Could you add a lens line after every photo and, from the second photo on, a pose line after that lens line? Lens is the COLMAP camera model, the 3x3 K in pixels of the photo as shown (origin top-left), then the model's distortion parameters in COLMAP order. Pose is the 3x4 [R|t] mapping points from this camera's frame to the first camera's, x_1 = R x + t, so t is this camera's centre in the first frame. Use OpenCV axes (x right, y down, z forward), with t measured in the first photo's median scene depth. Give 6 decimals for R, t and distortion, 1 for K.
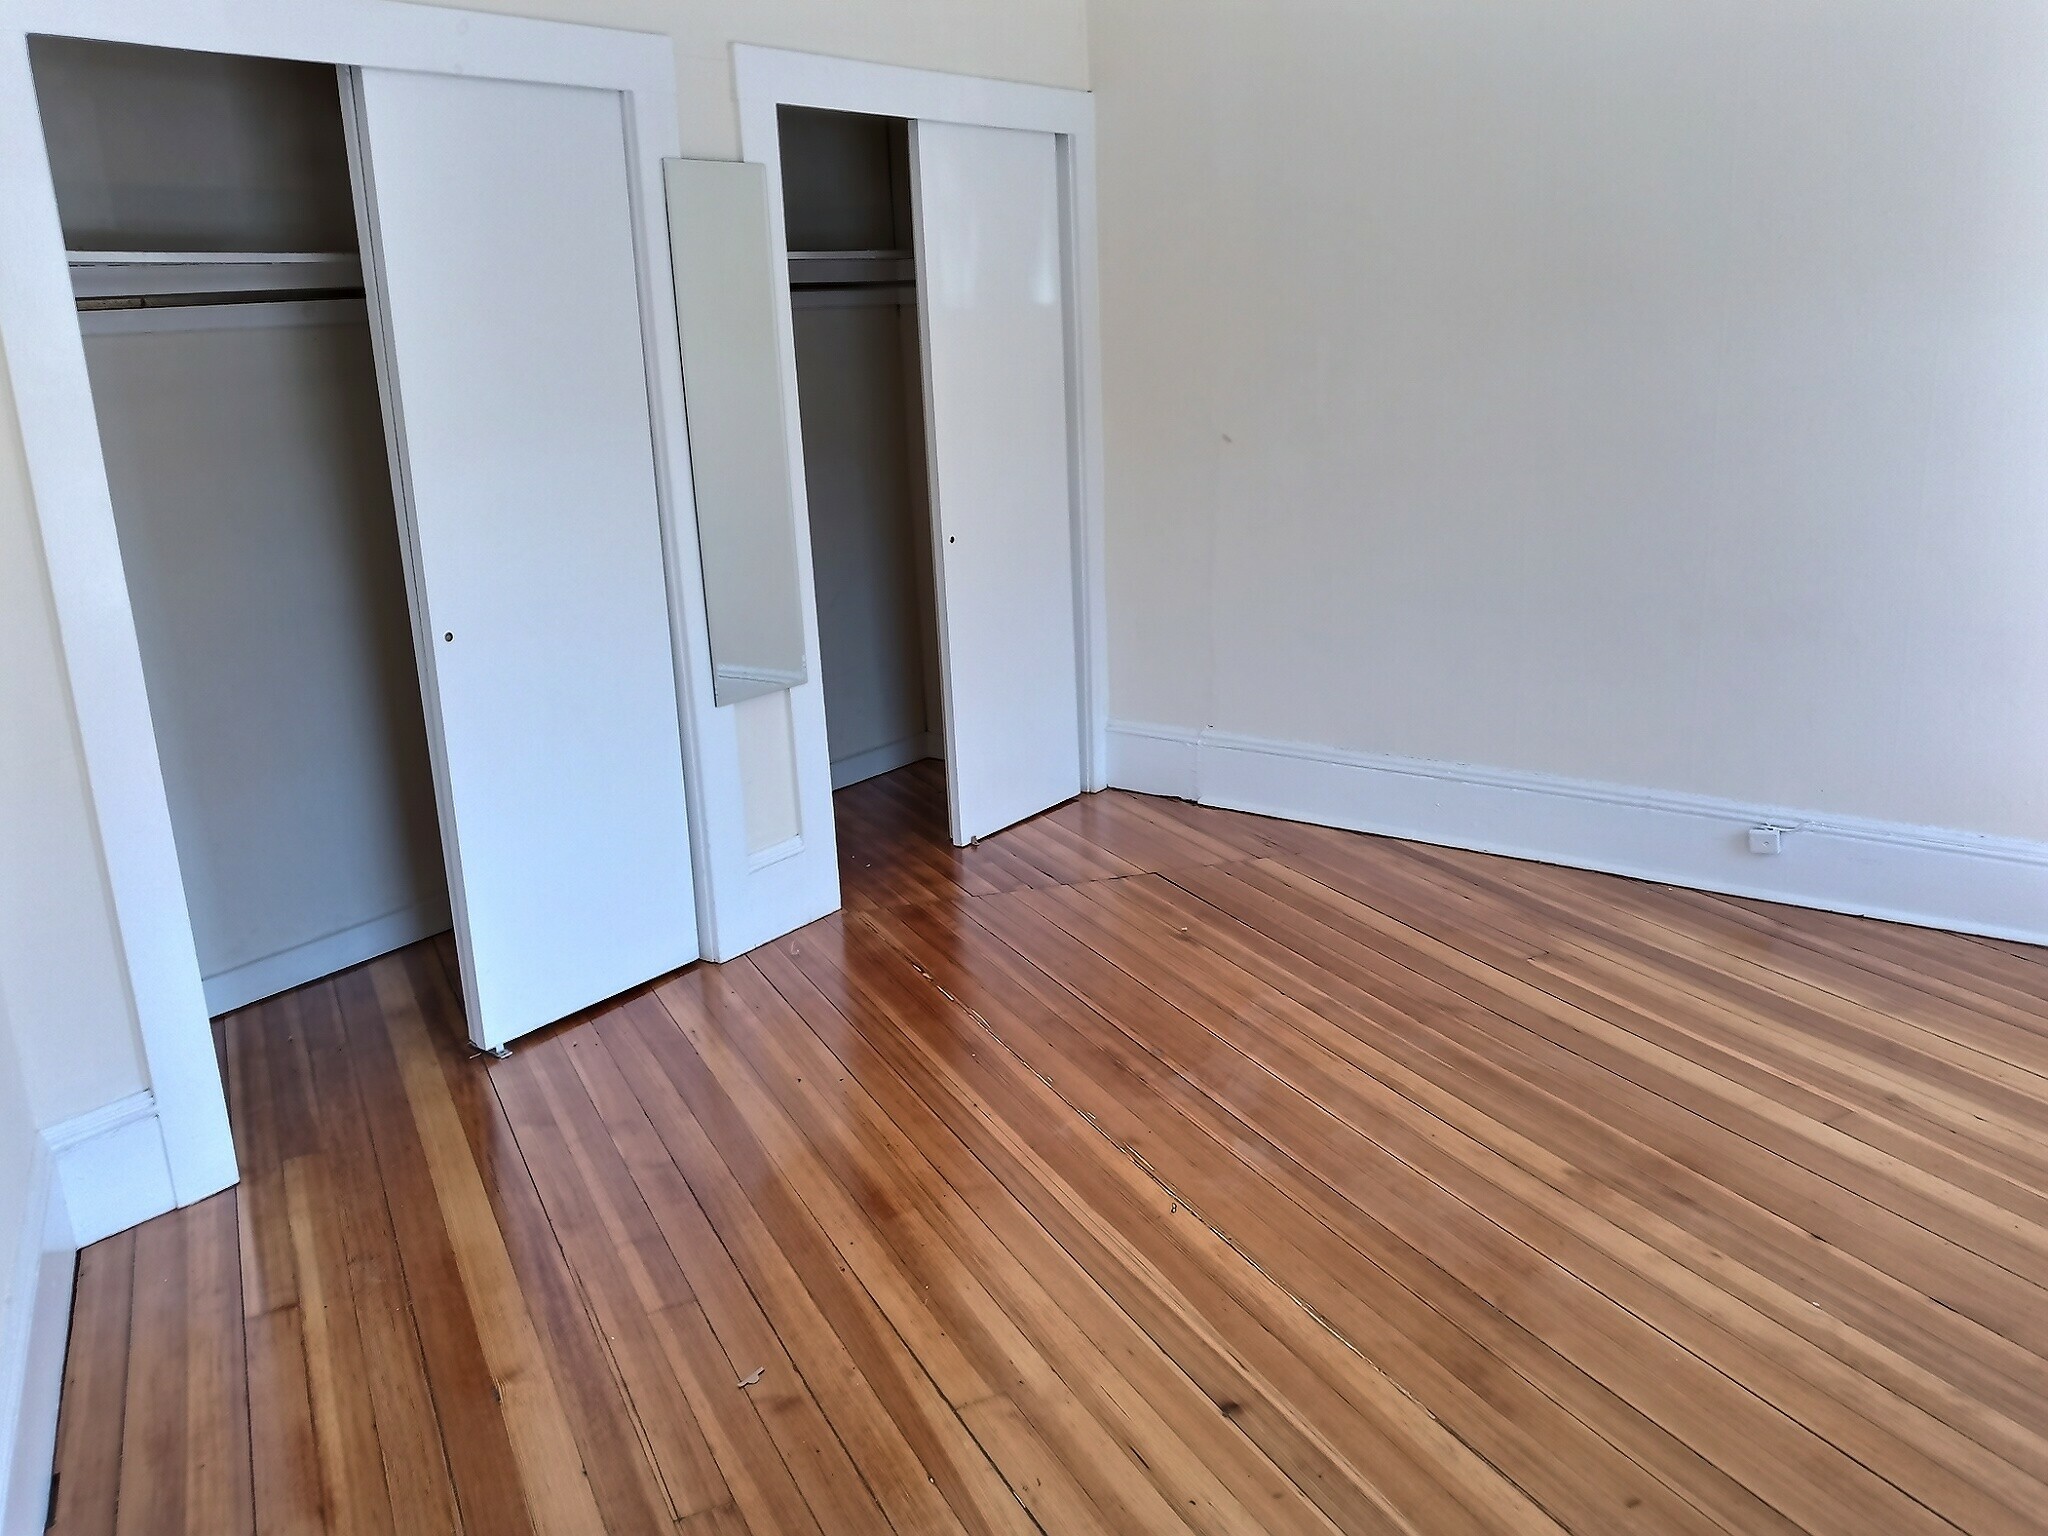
lens RADIAL K [[1683.3, 0, 1024.0], [0, 1683.3, 768.0], [0, 0, 1]] dist [0.101283, -0.129278]
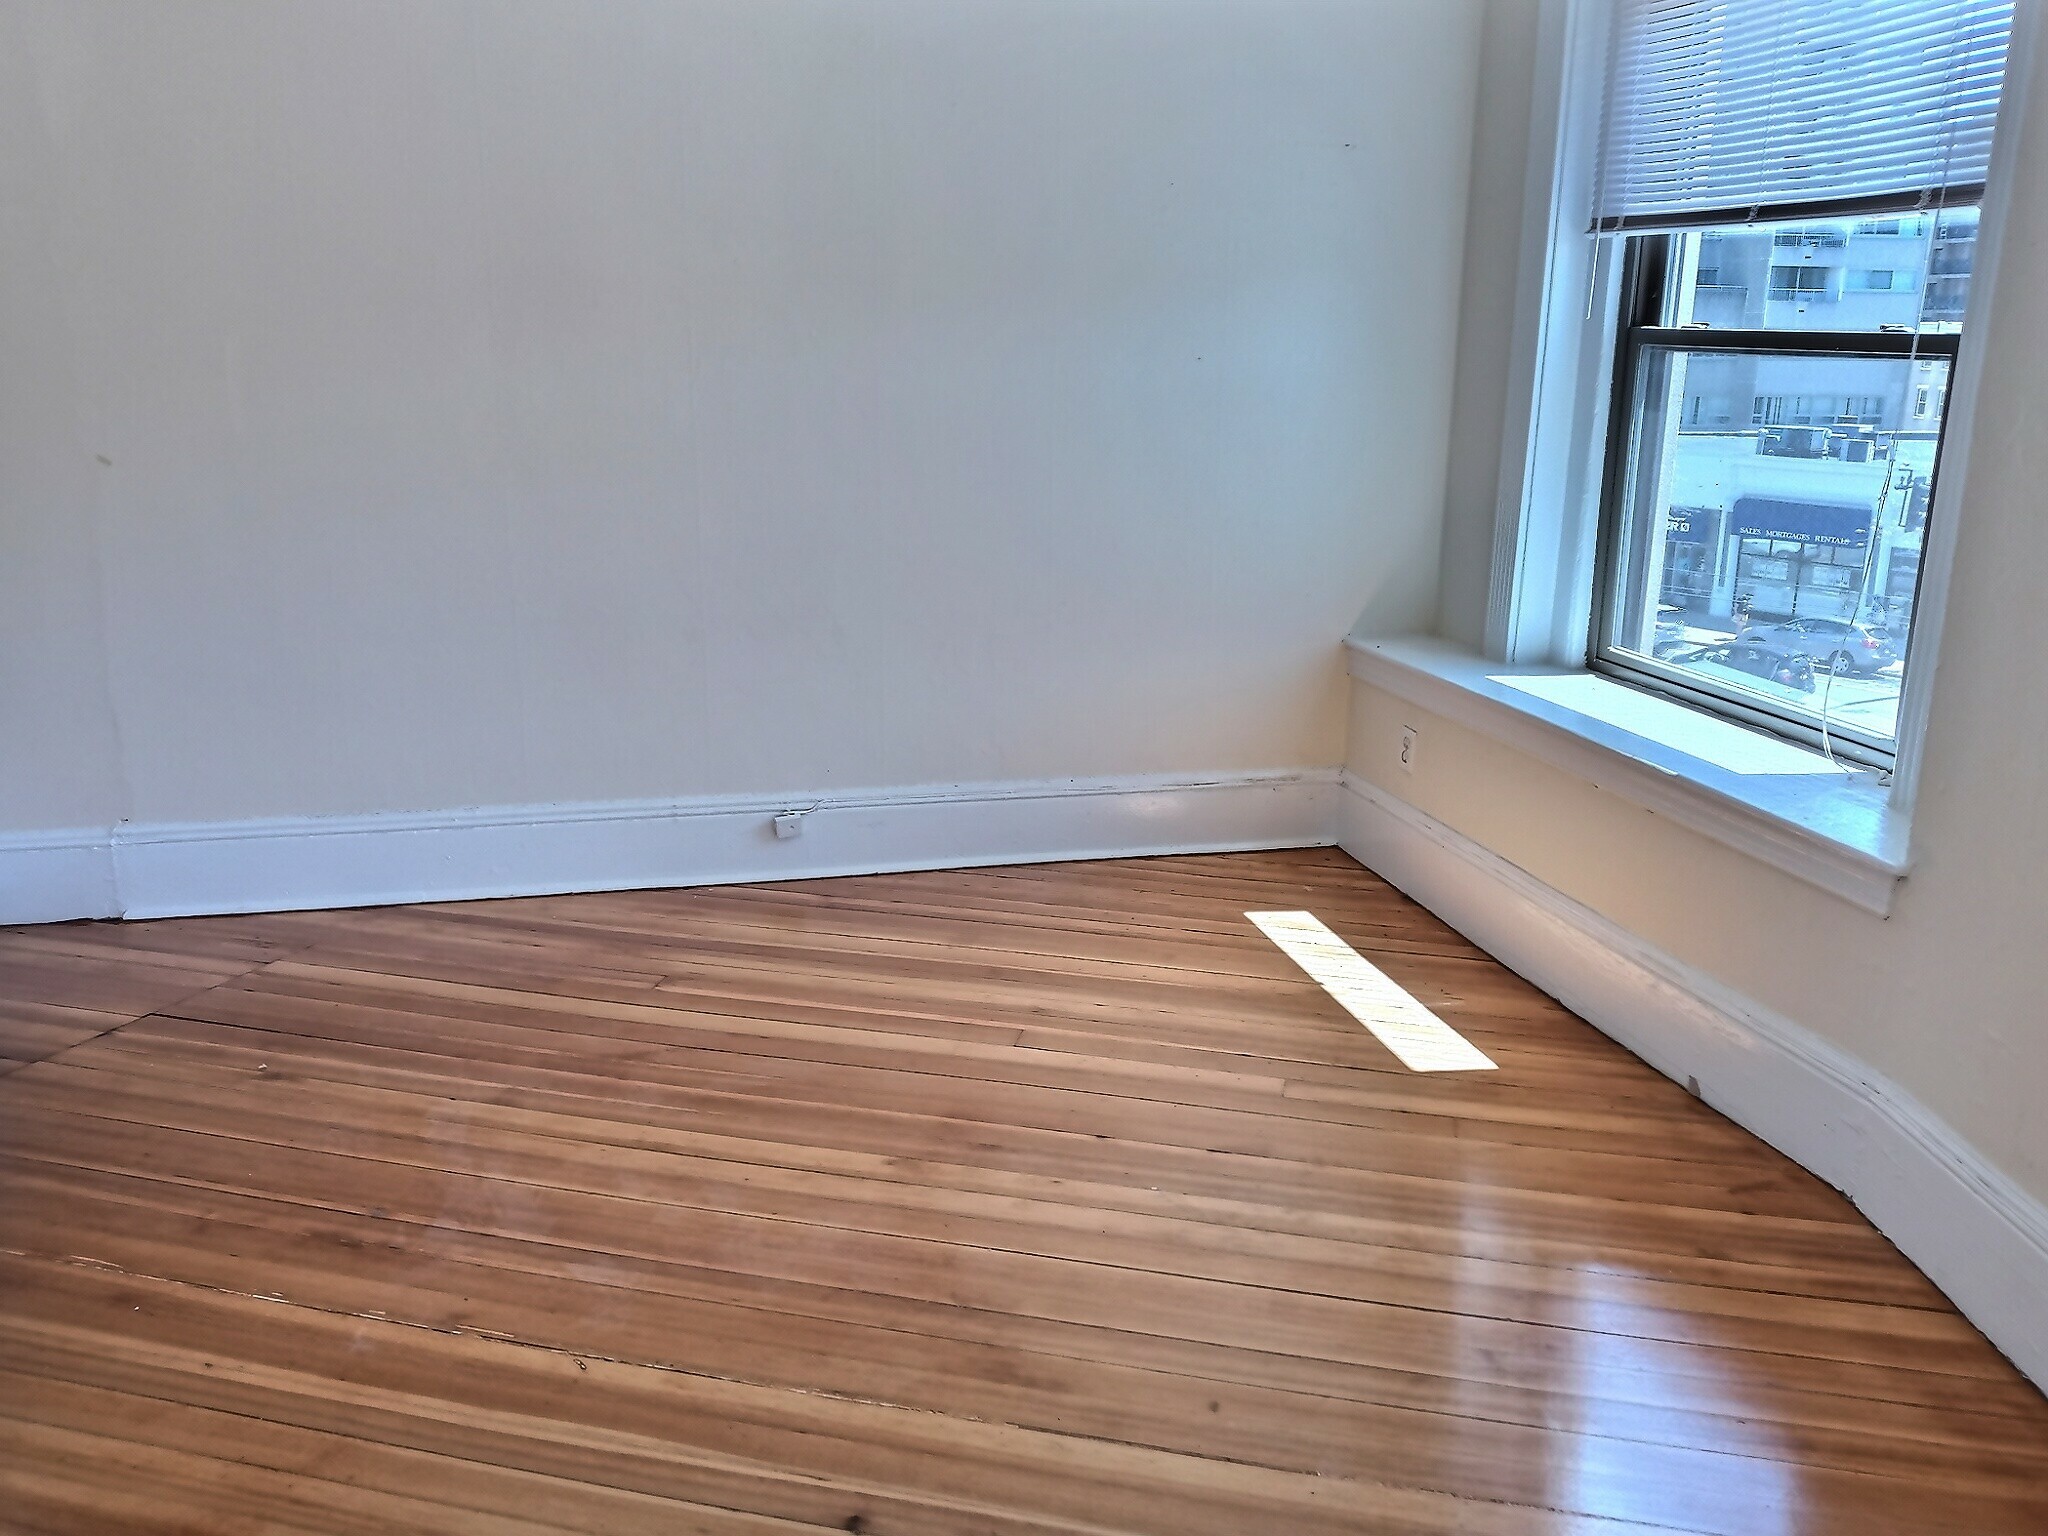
lens RADIAL K [[1661.9, 0, 1024.0], [0, 1661.9, 768.0], [0, 0, 1]] dist [0.097265, -0.132755]
pose [[0.642204, -0.158031, 0.750067, -0.308640], [0.168477, 0.983690, 0.063003, -0.041609], [-0.747790, 0.085908, 0.658354, 0.228190]]
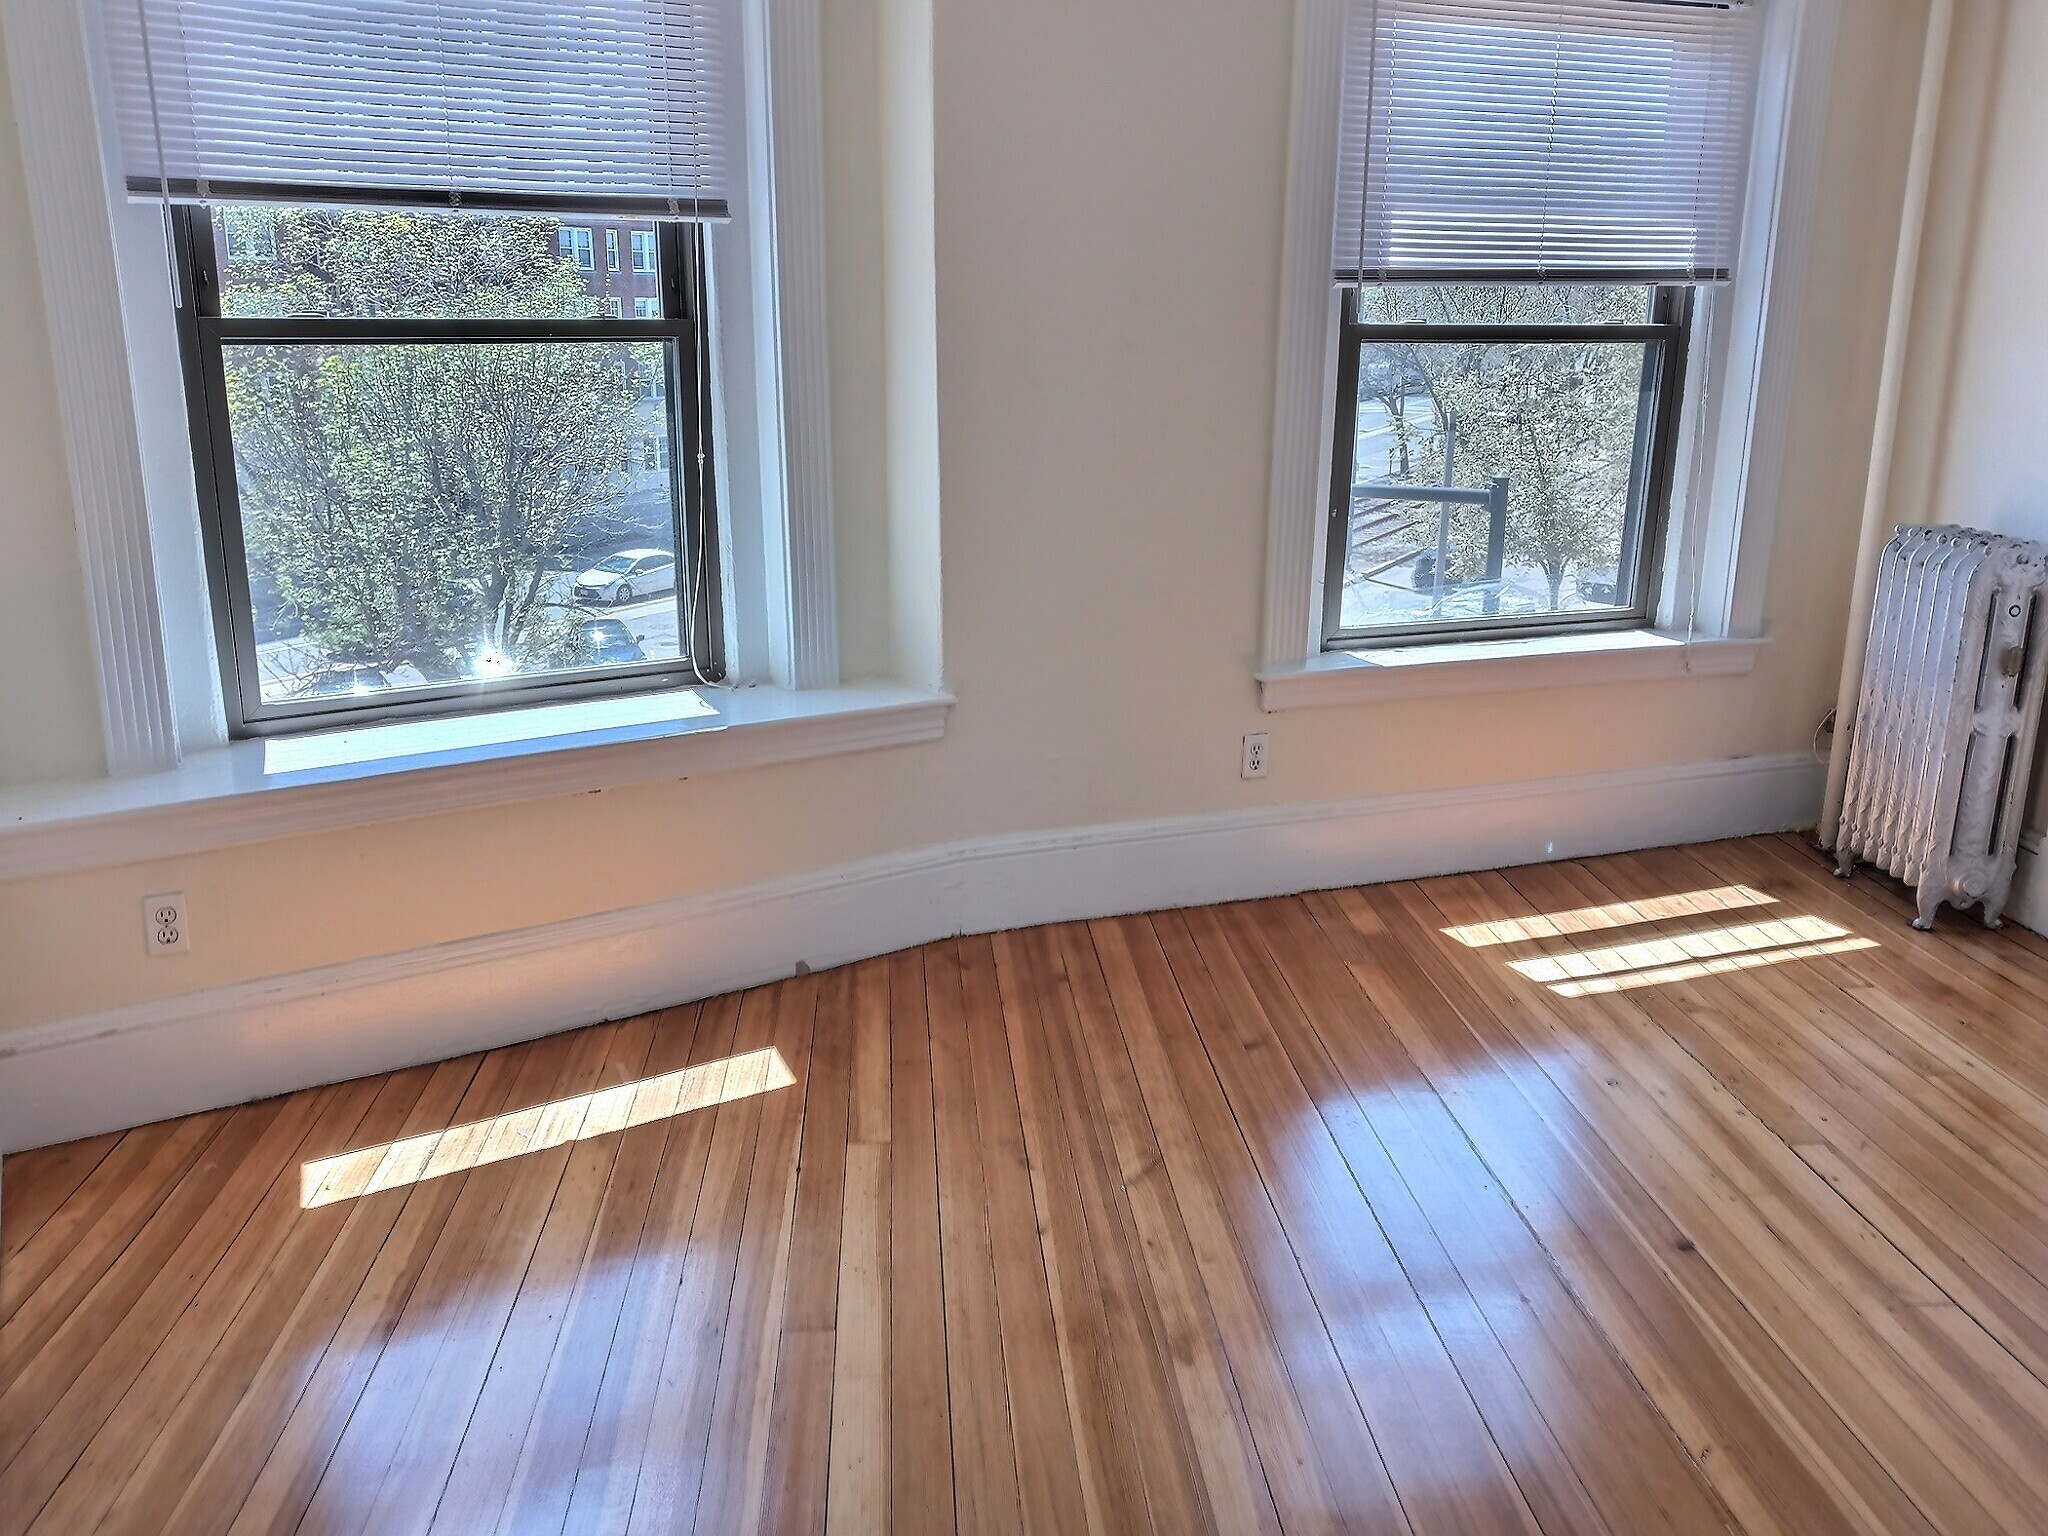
lens RADIAL K [[1661.9, 0, 1024.0], [0, 1661.9, 768.0], [0, 0, 1]] dist [0.097265, -0.132755]
pose [[-0.929027, -0.062585, 0.364682, 0.101852], [0.129959, 0.867608, 0.479965, -0.375440], [-0.346439, 0.493294, -0.797898, 1.383755]]
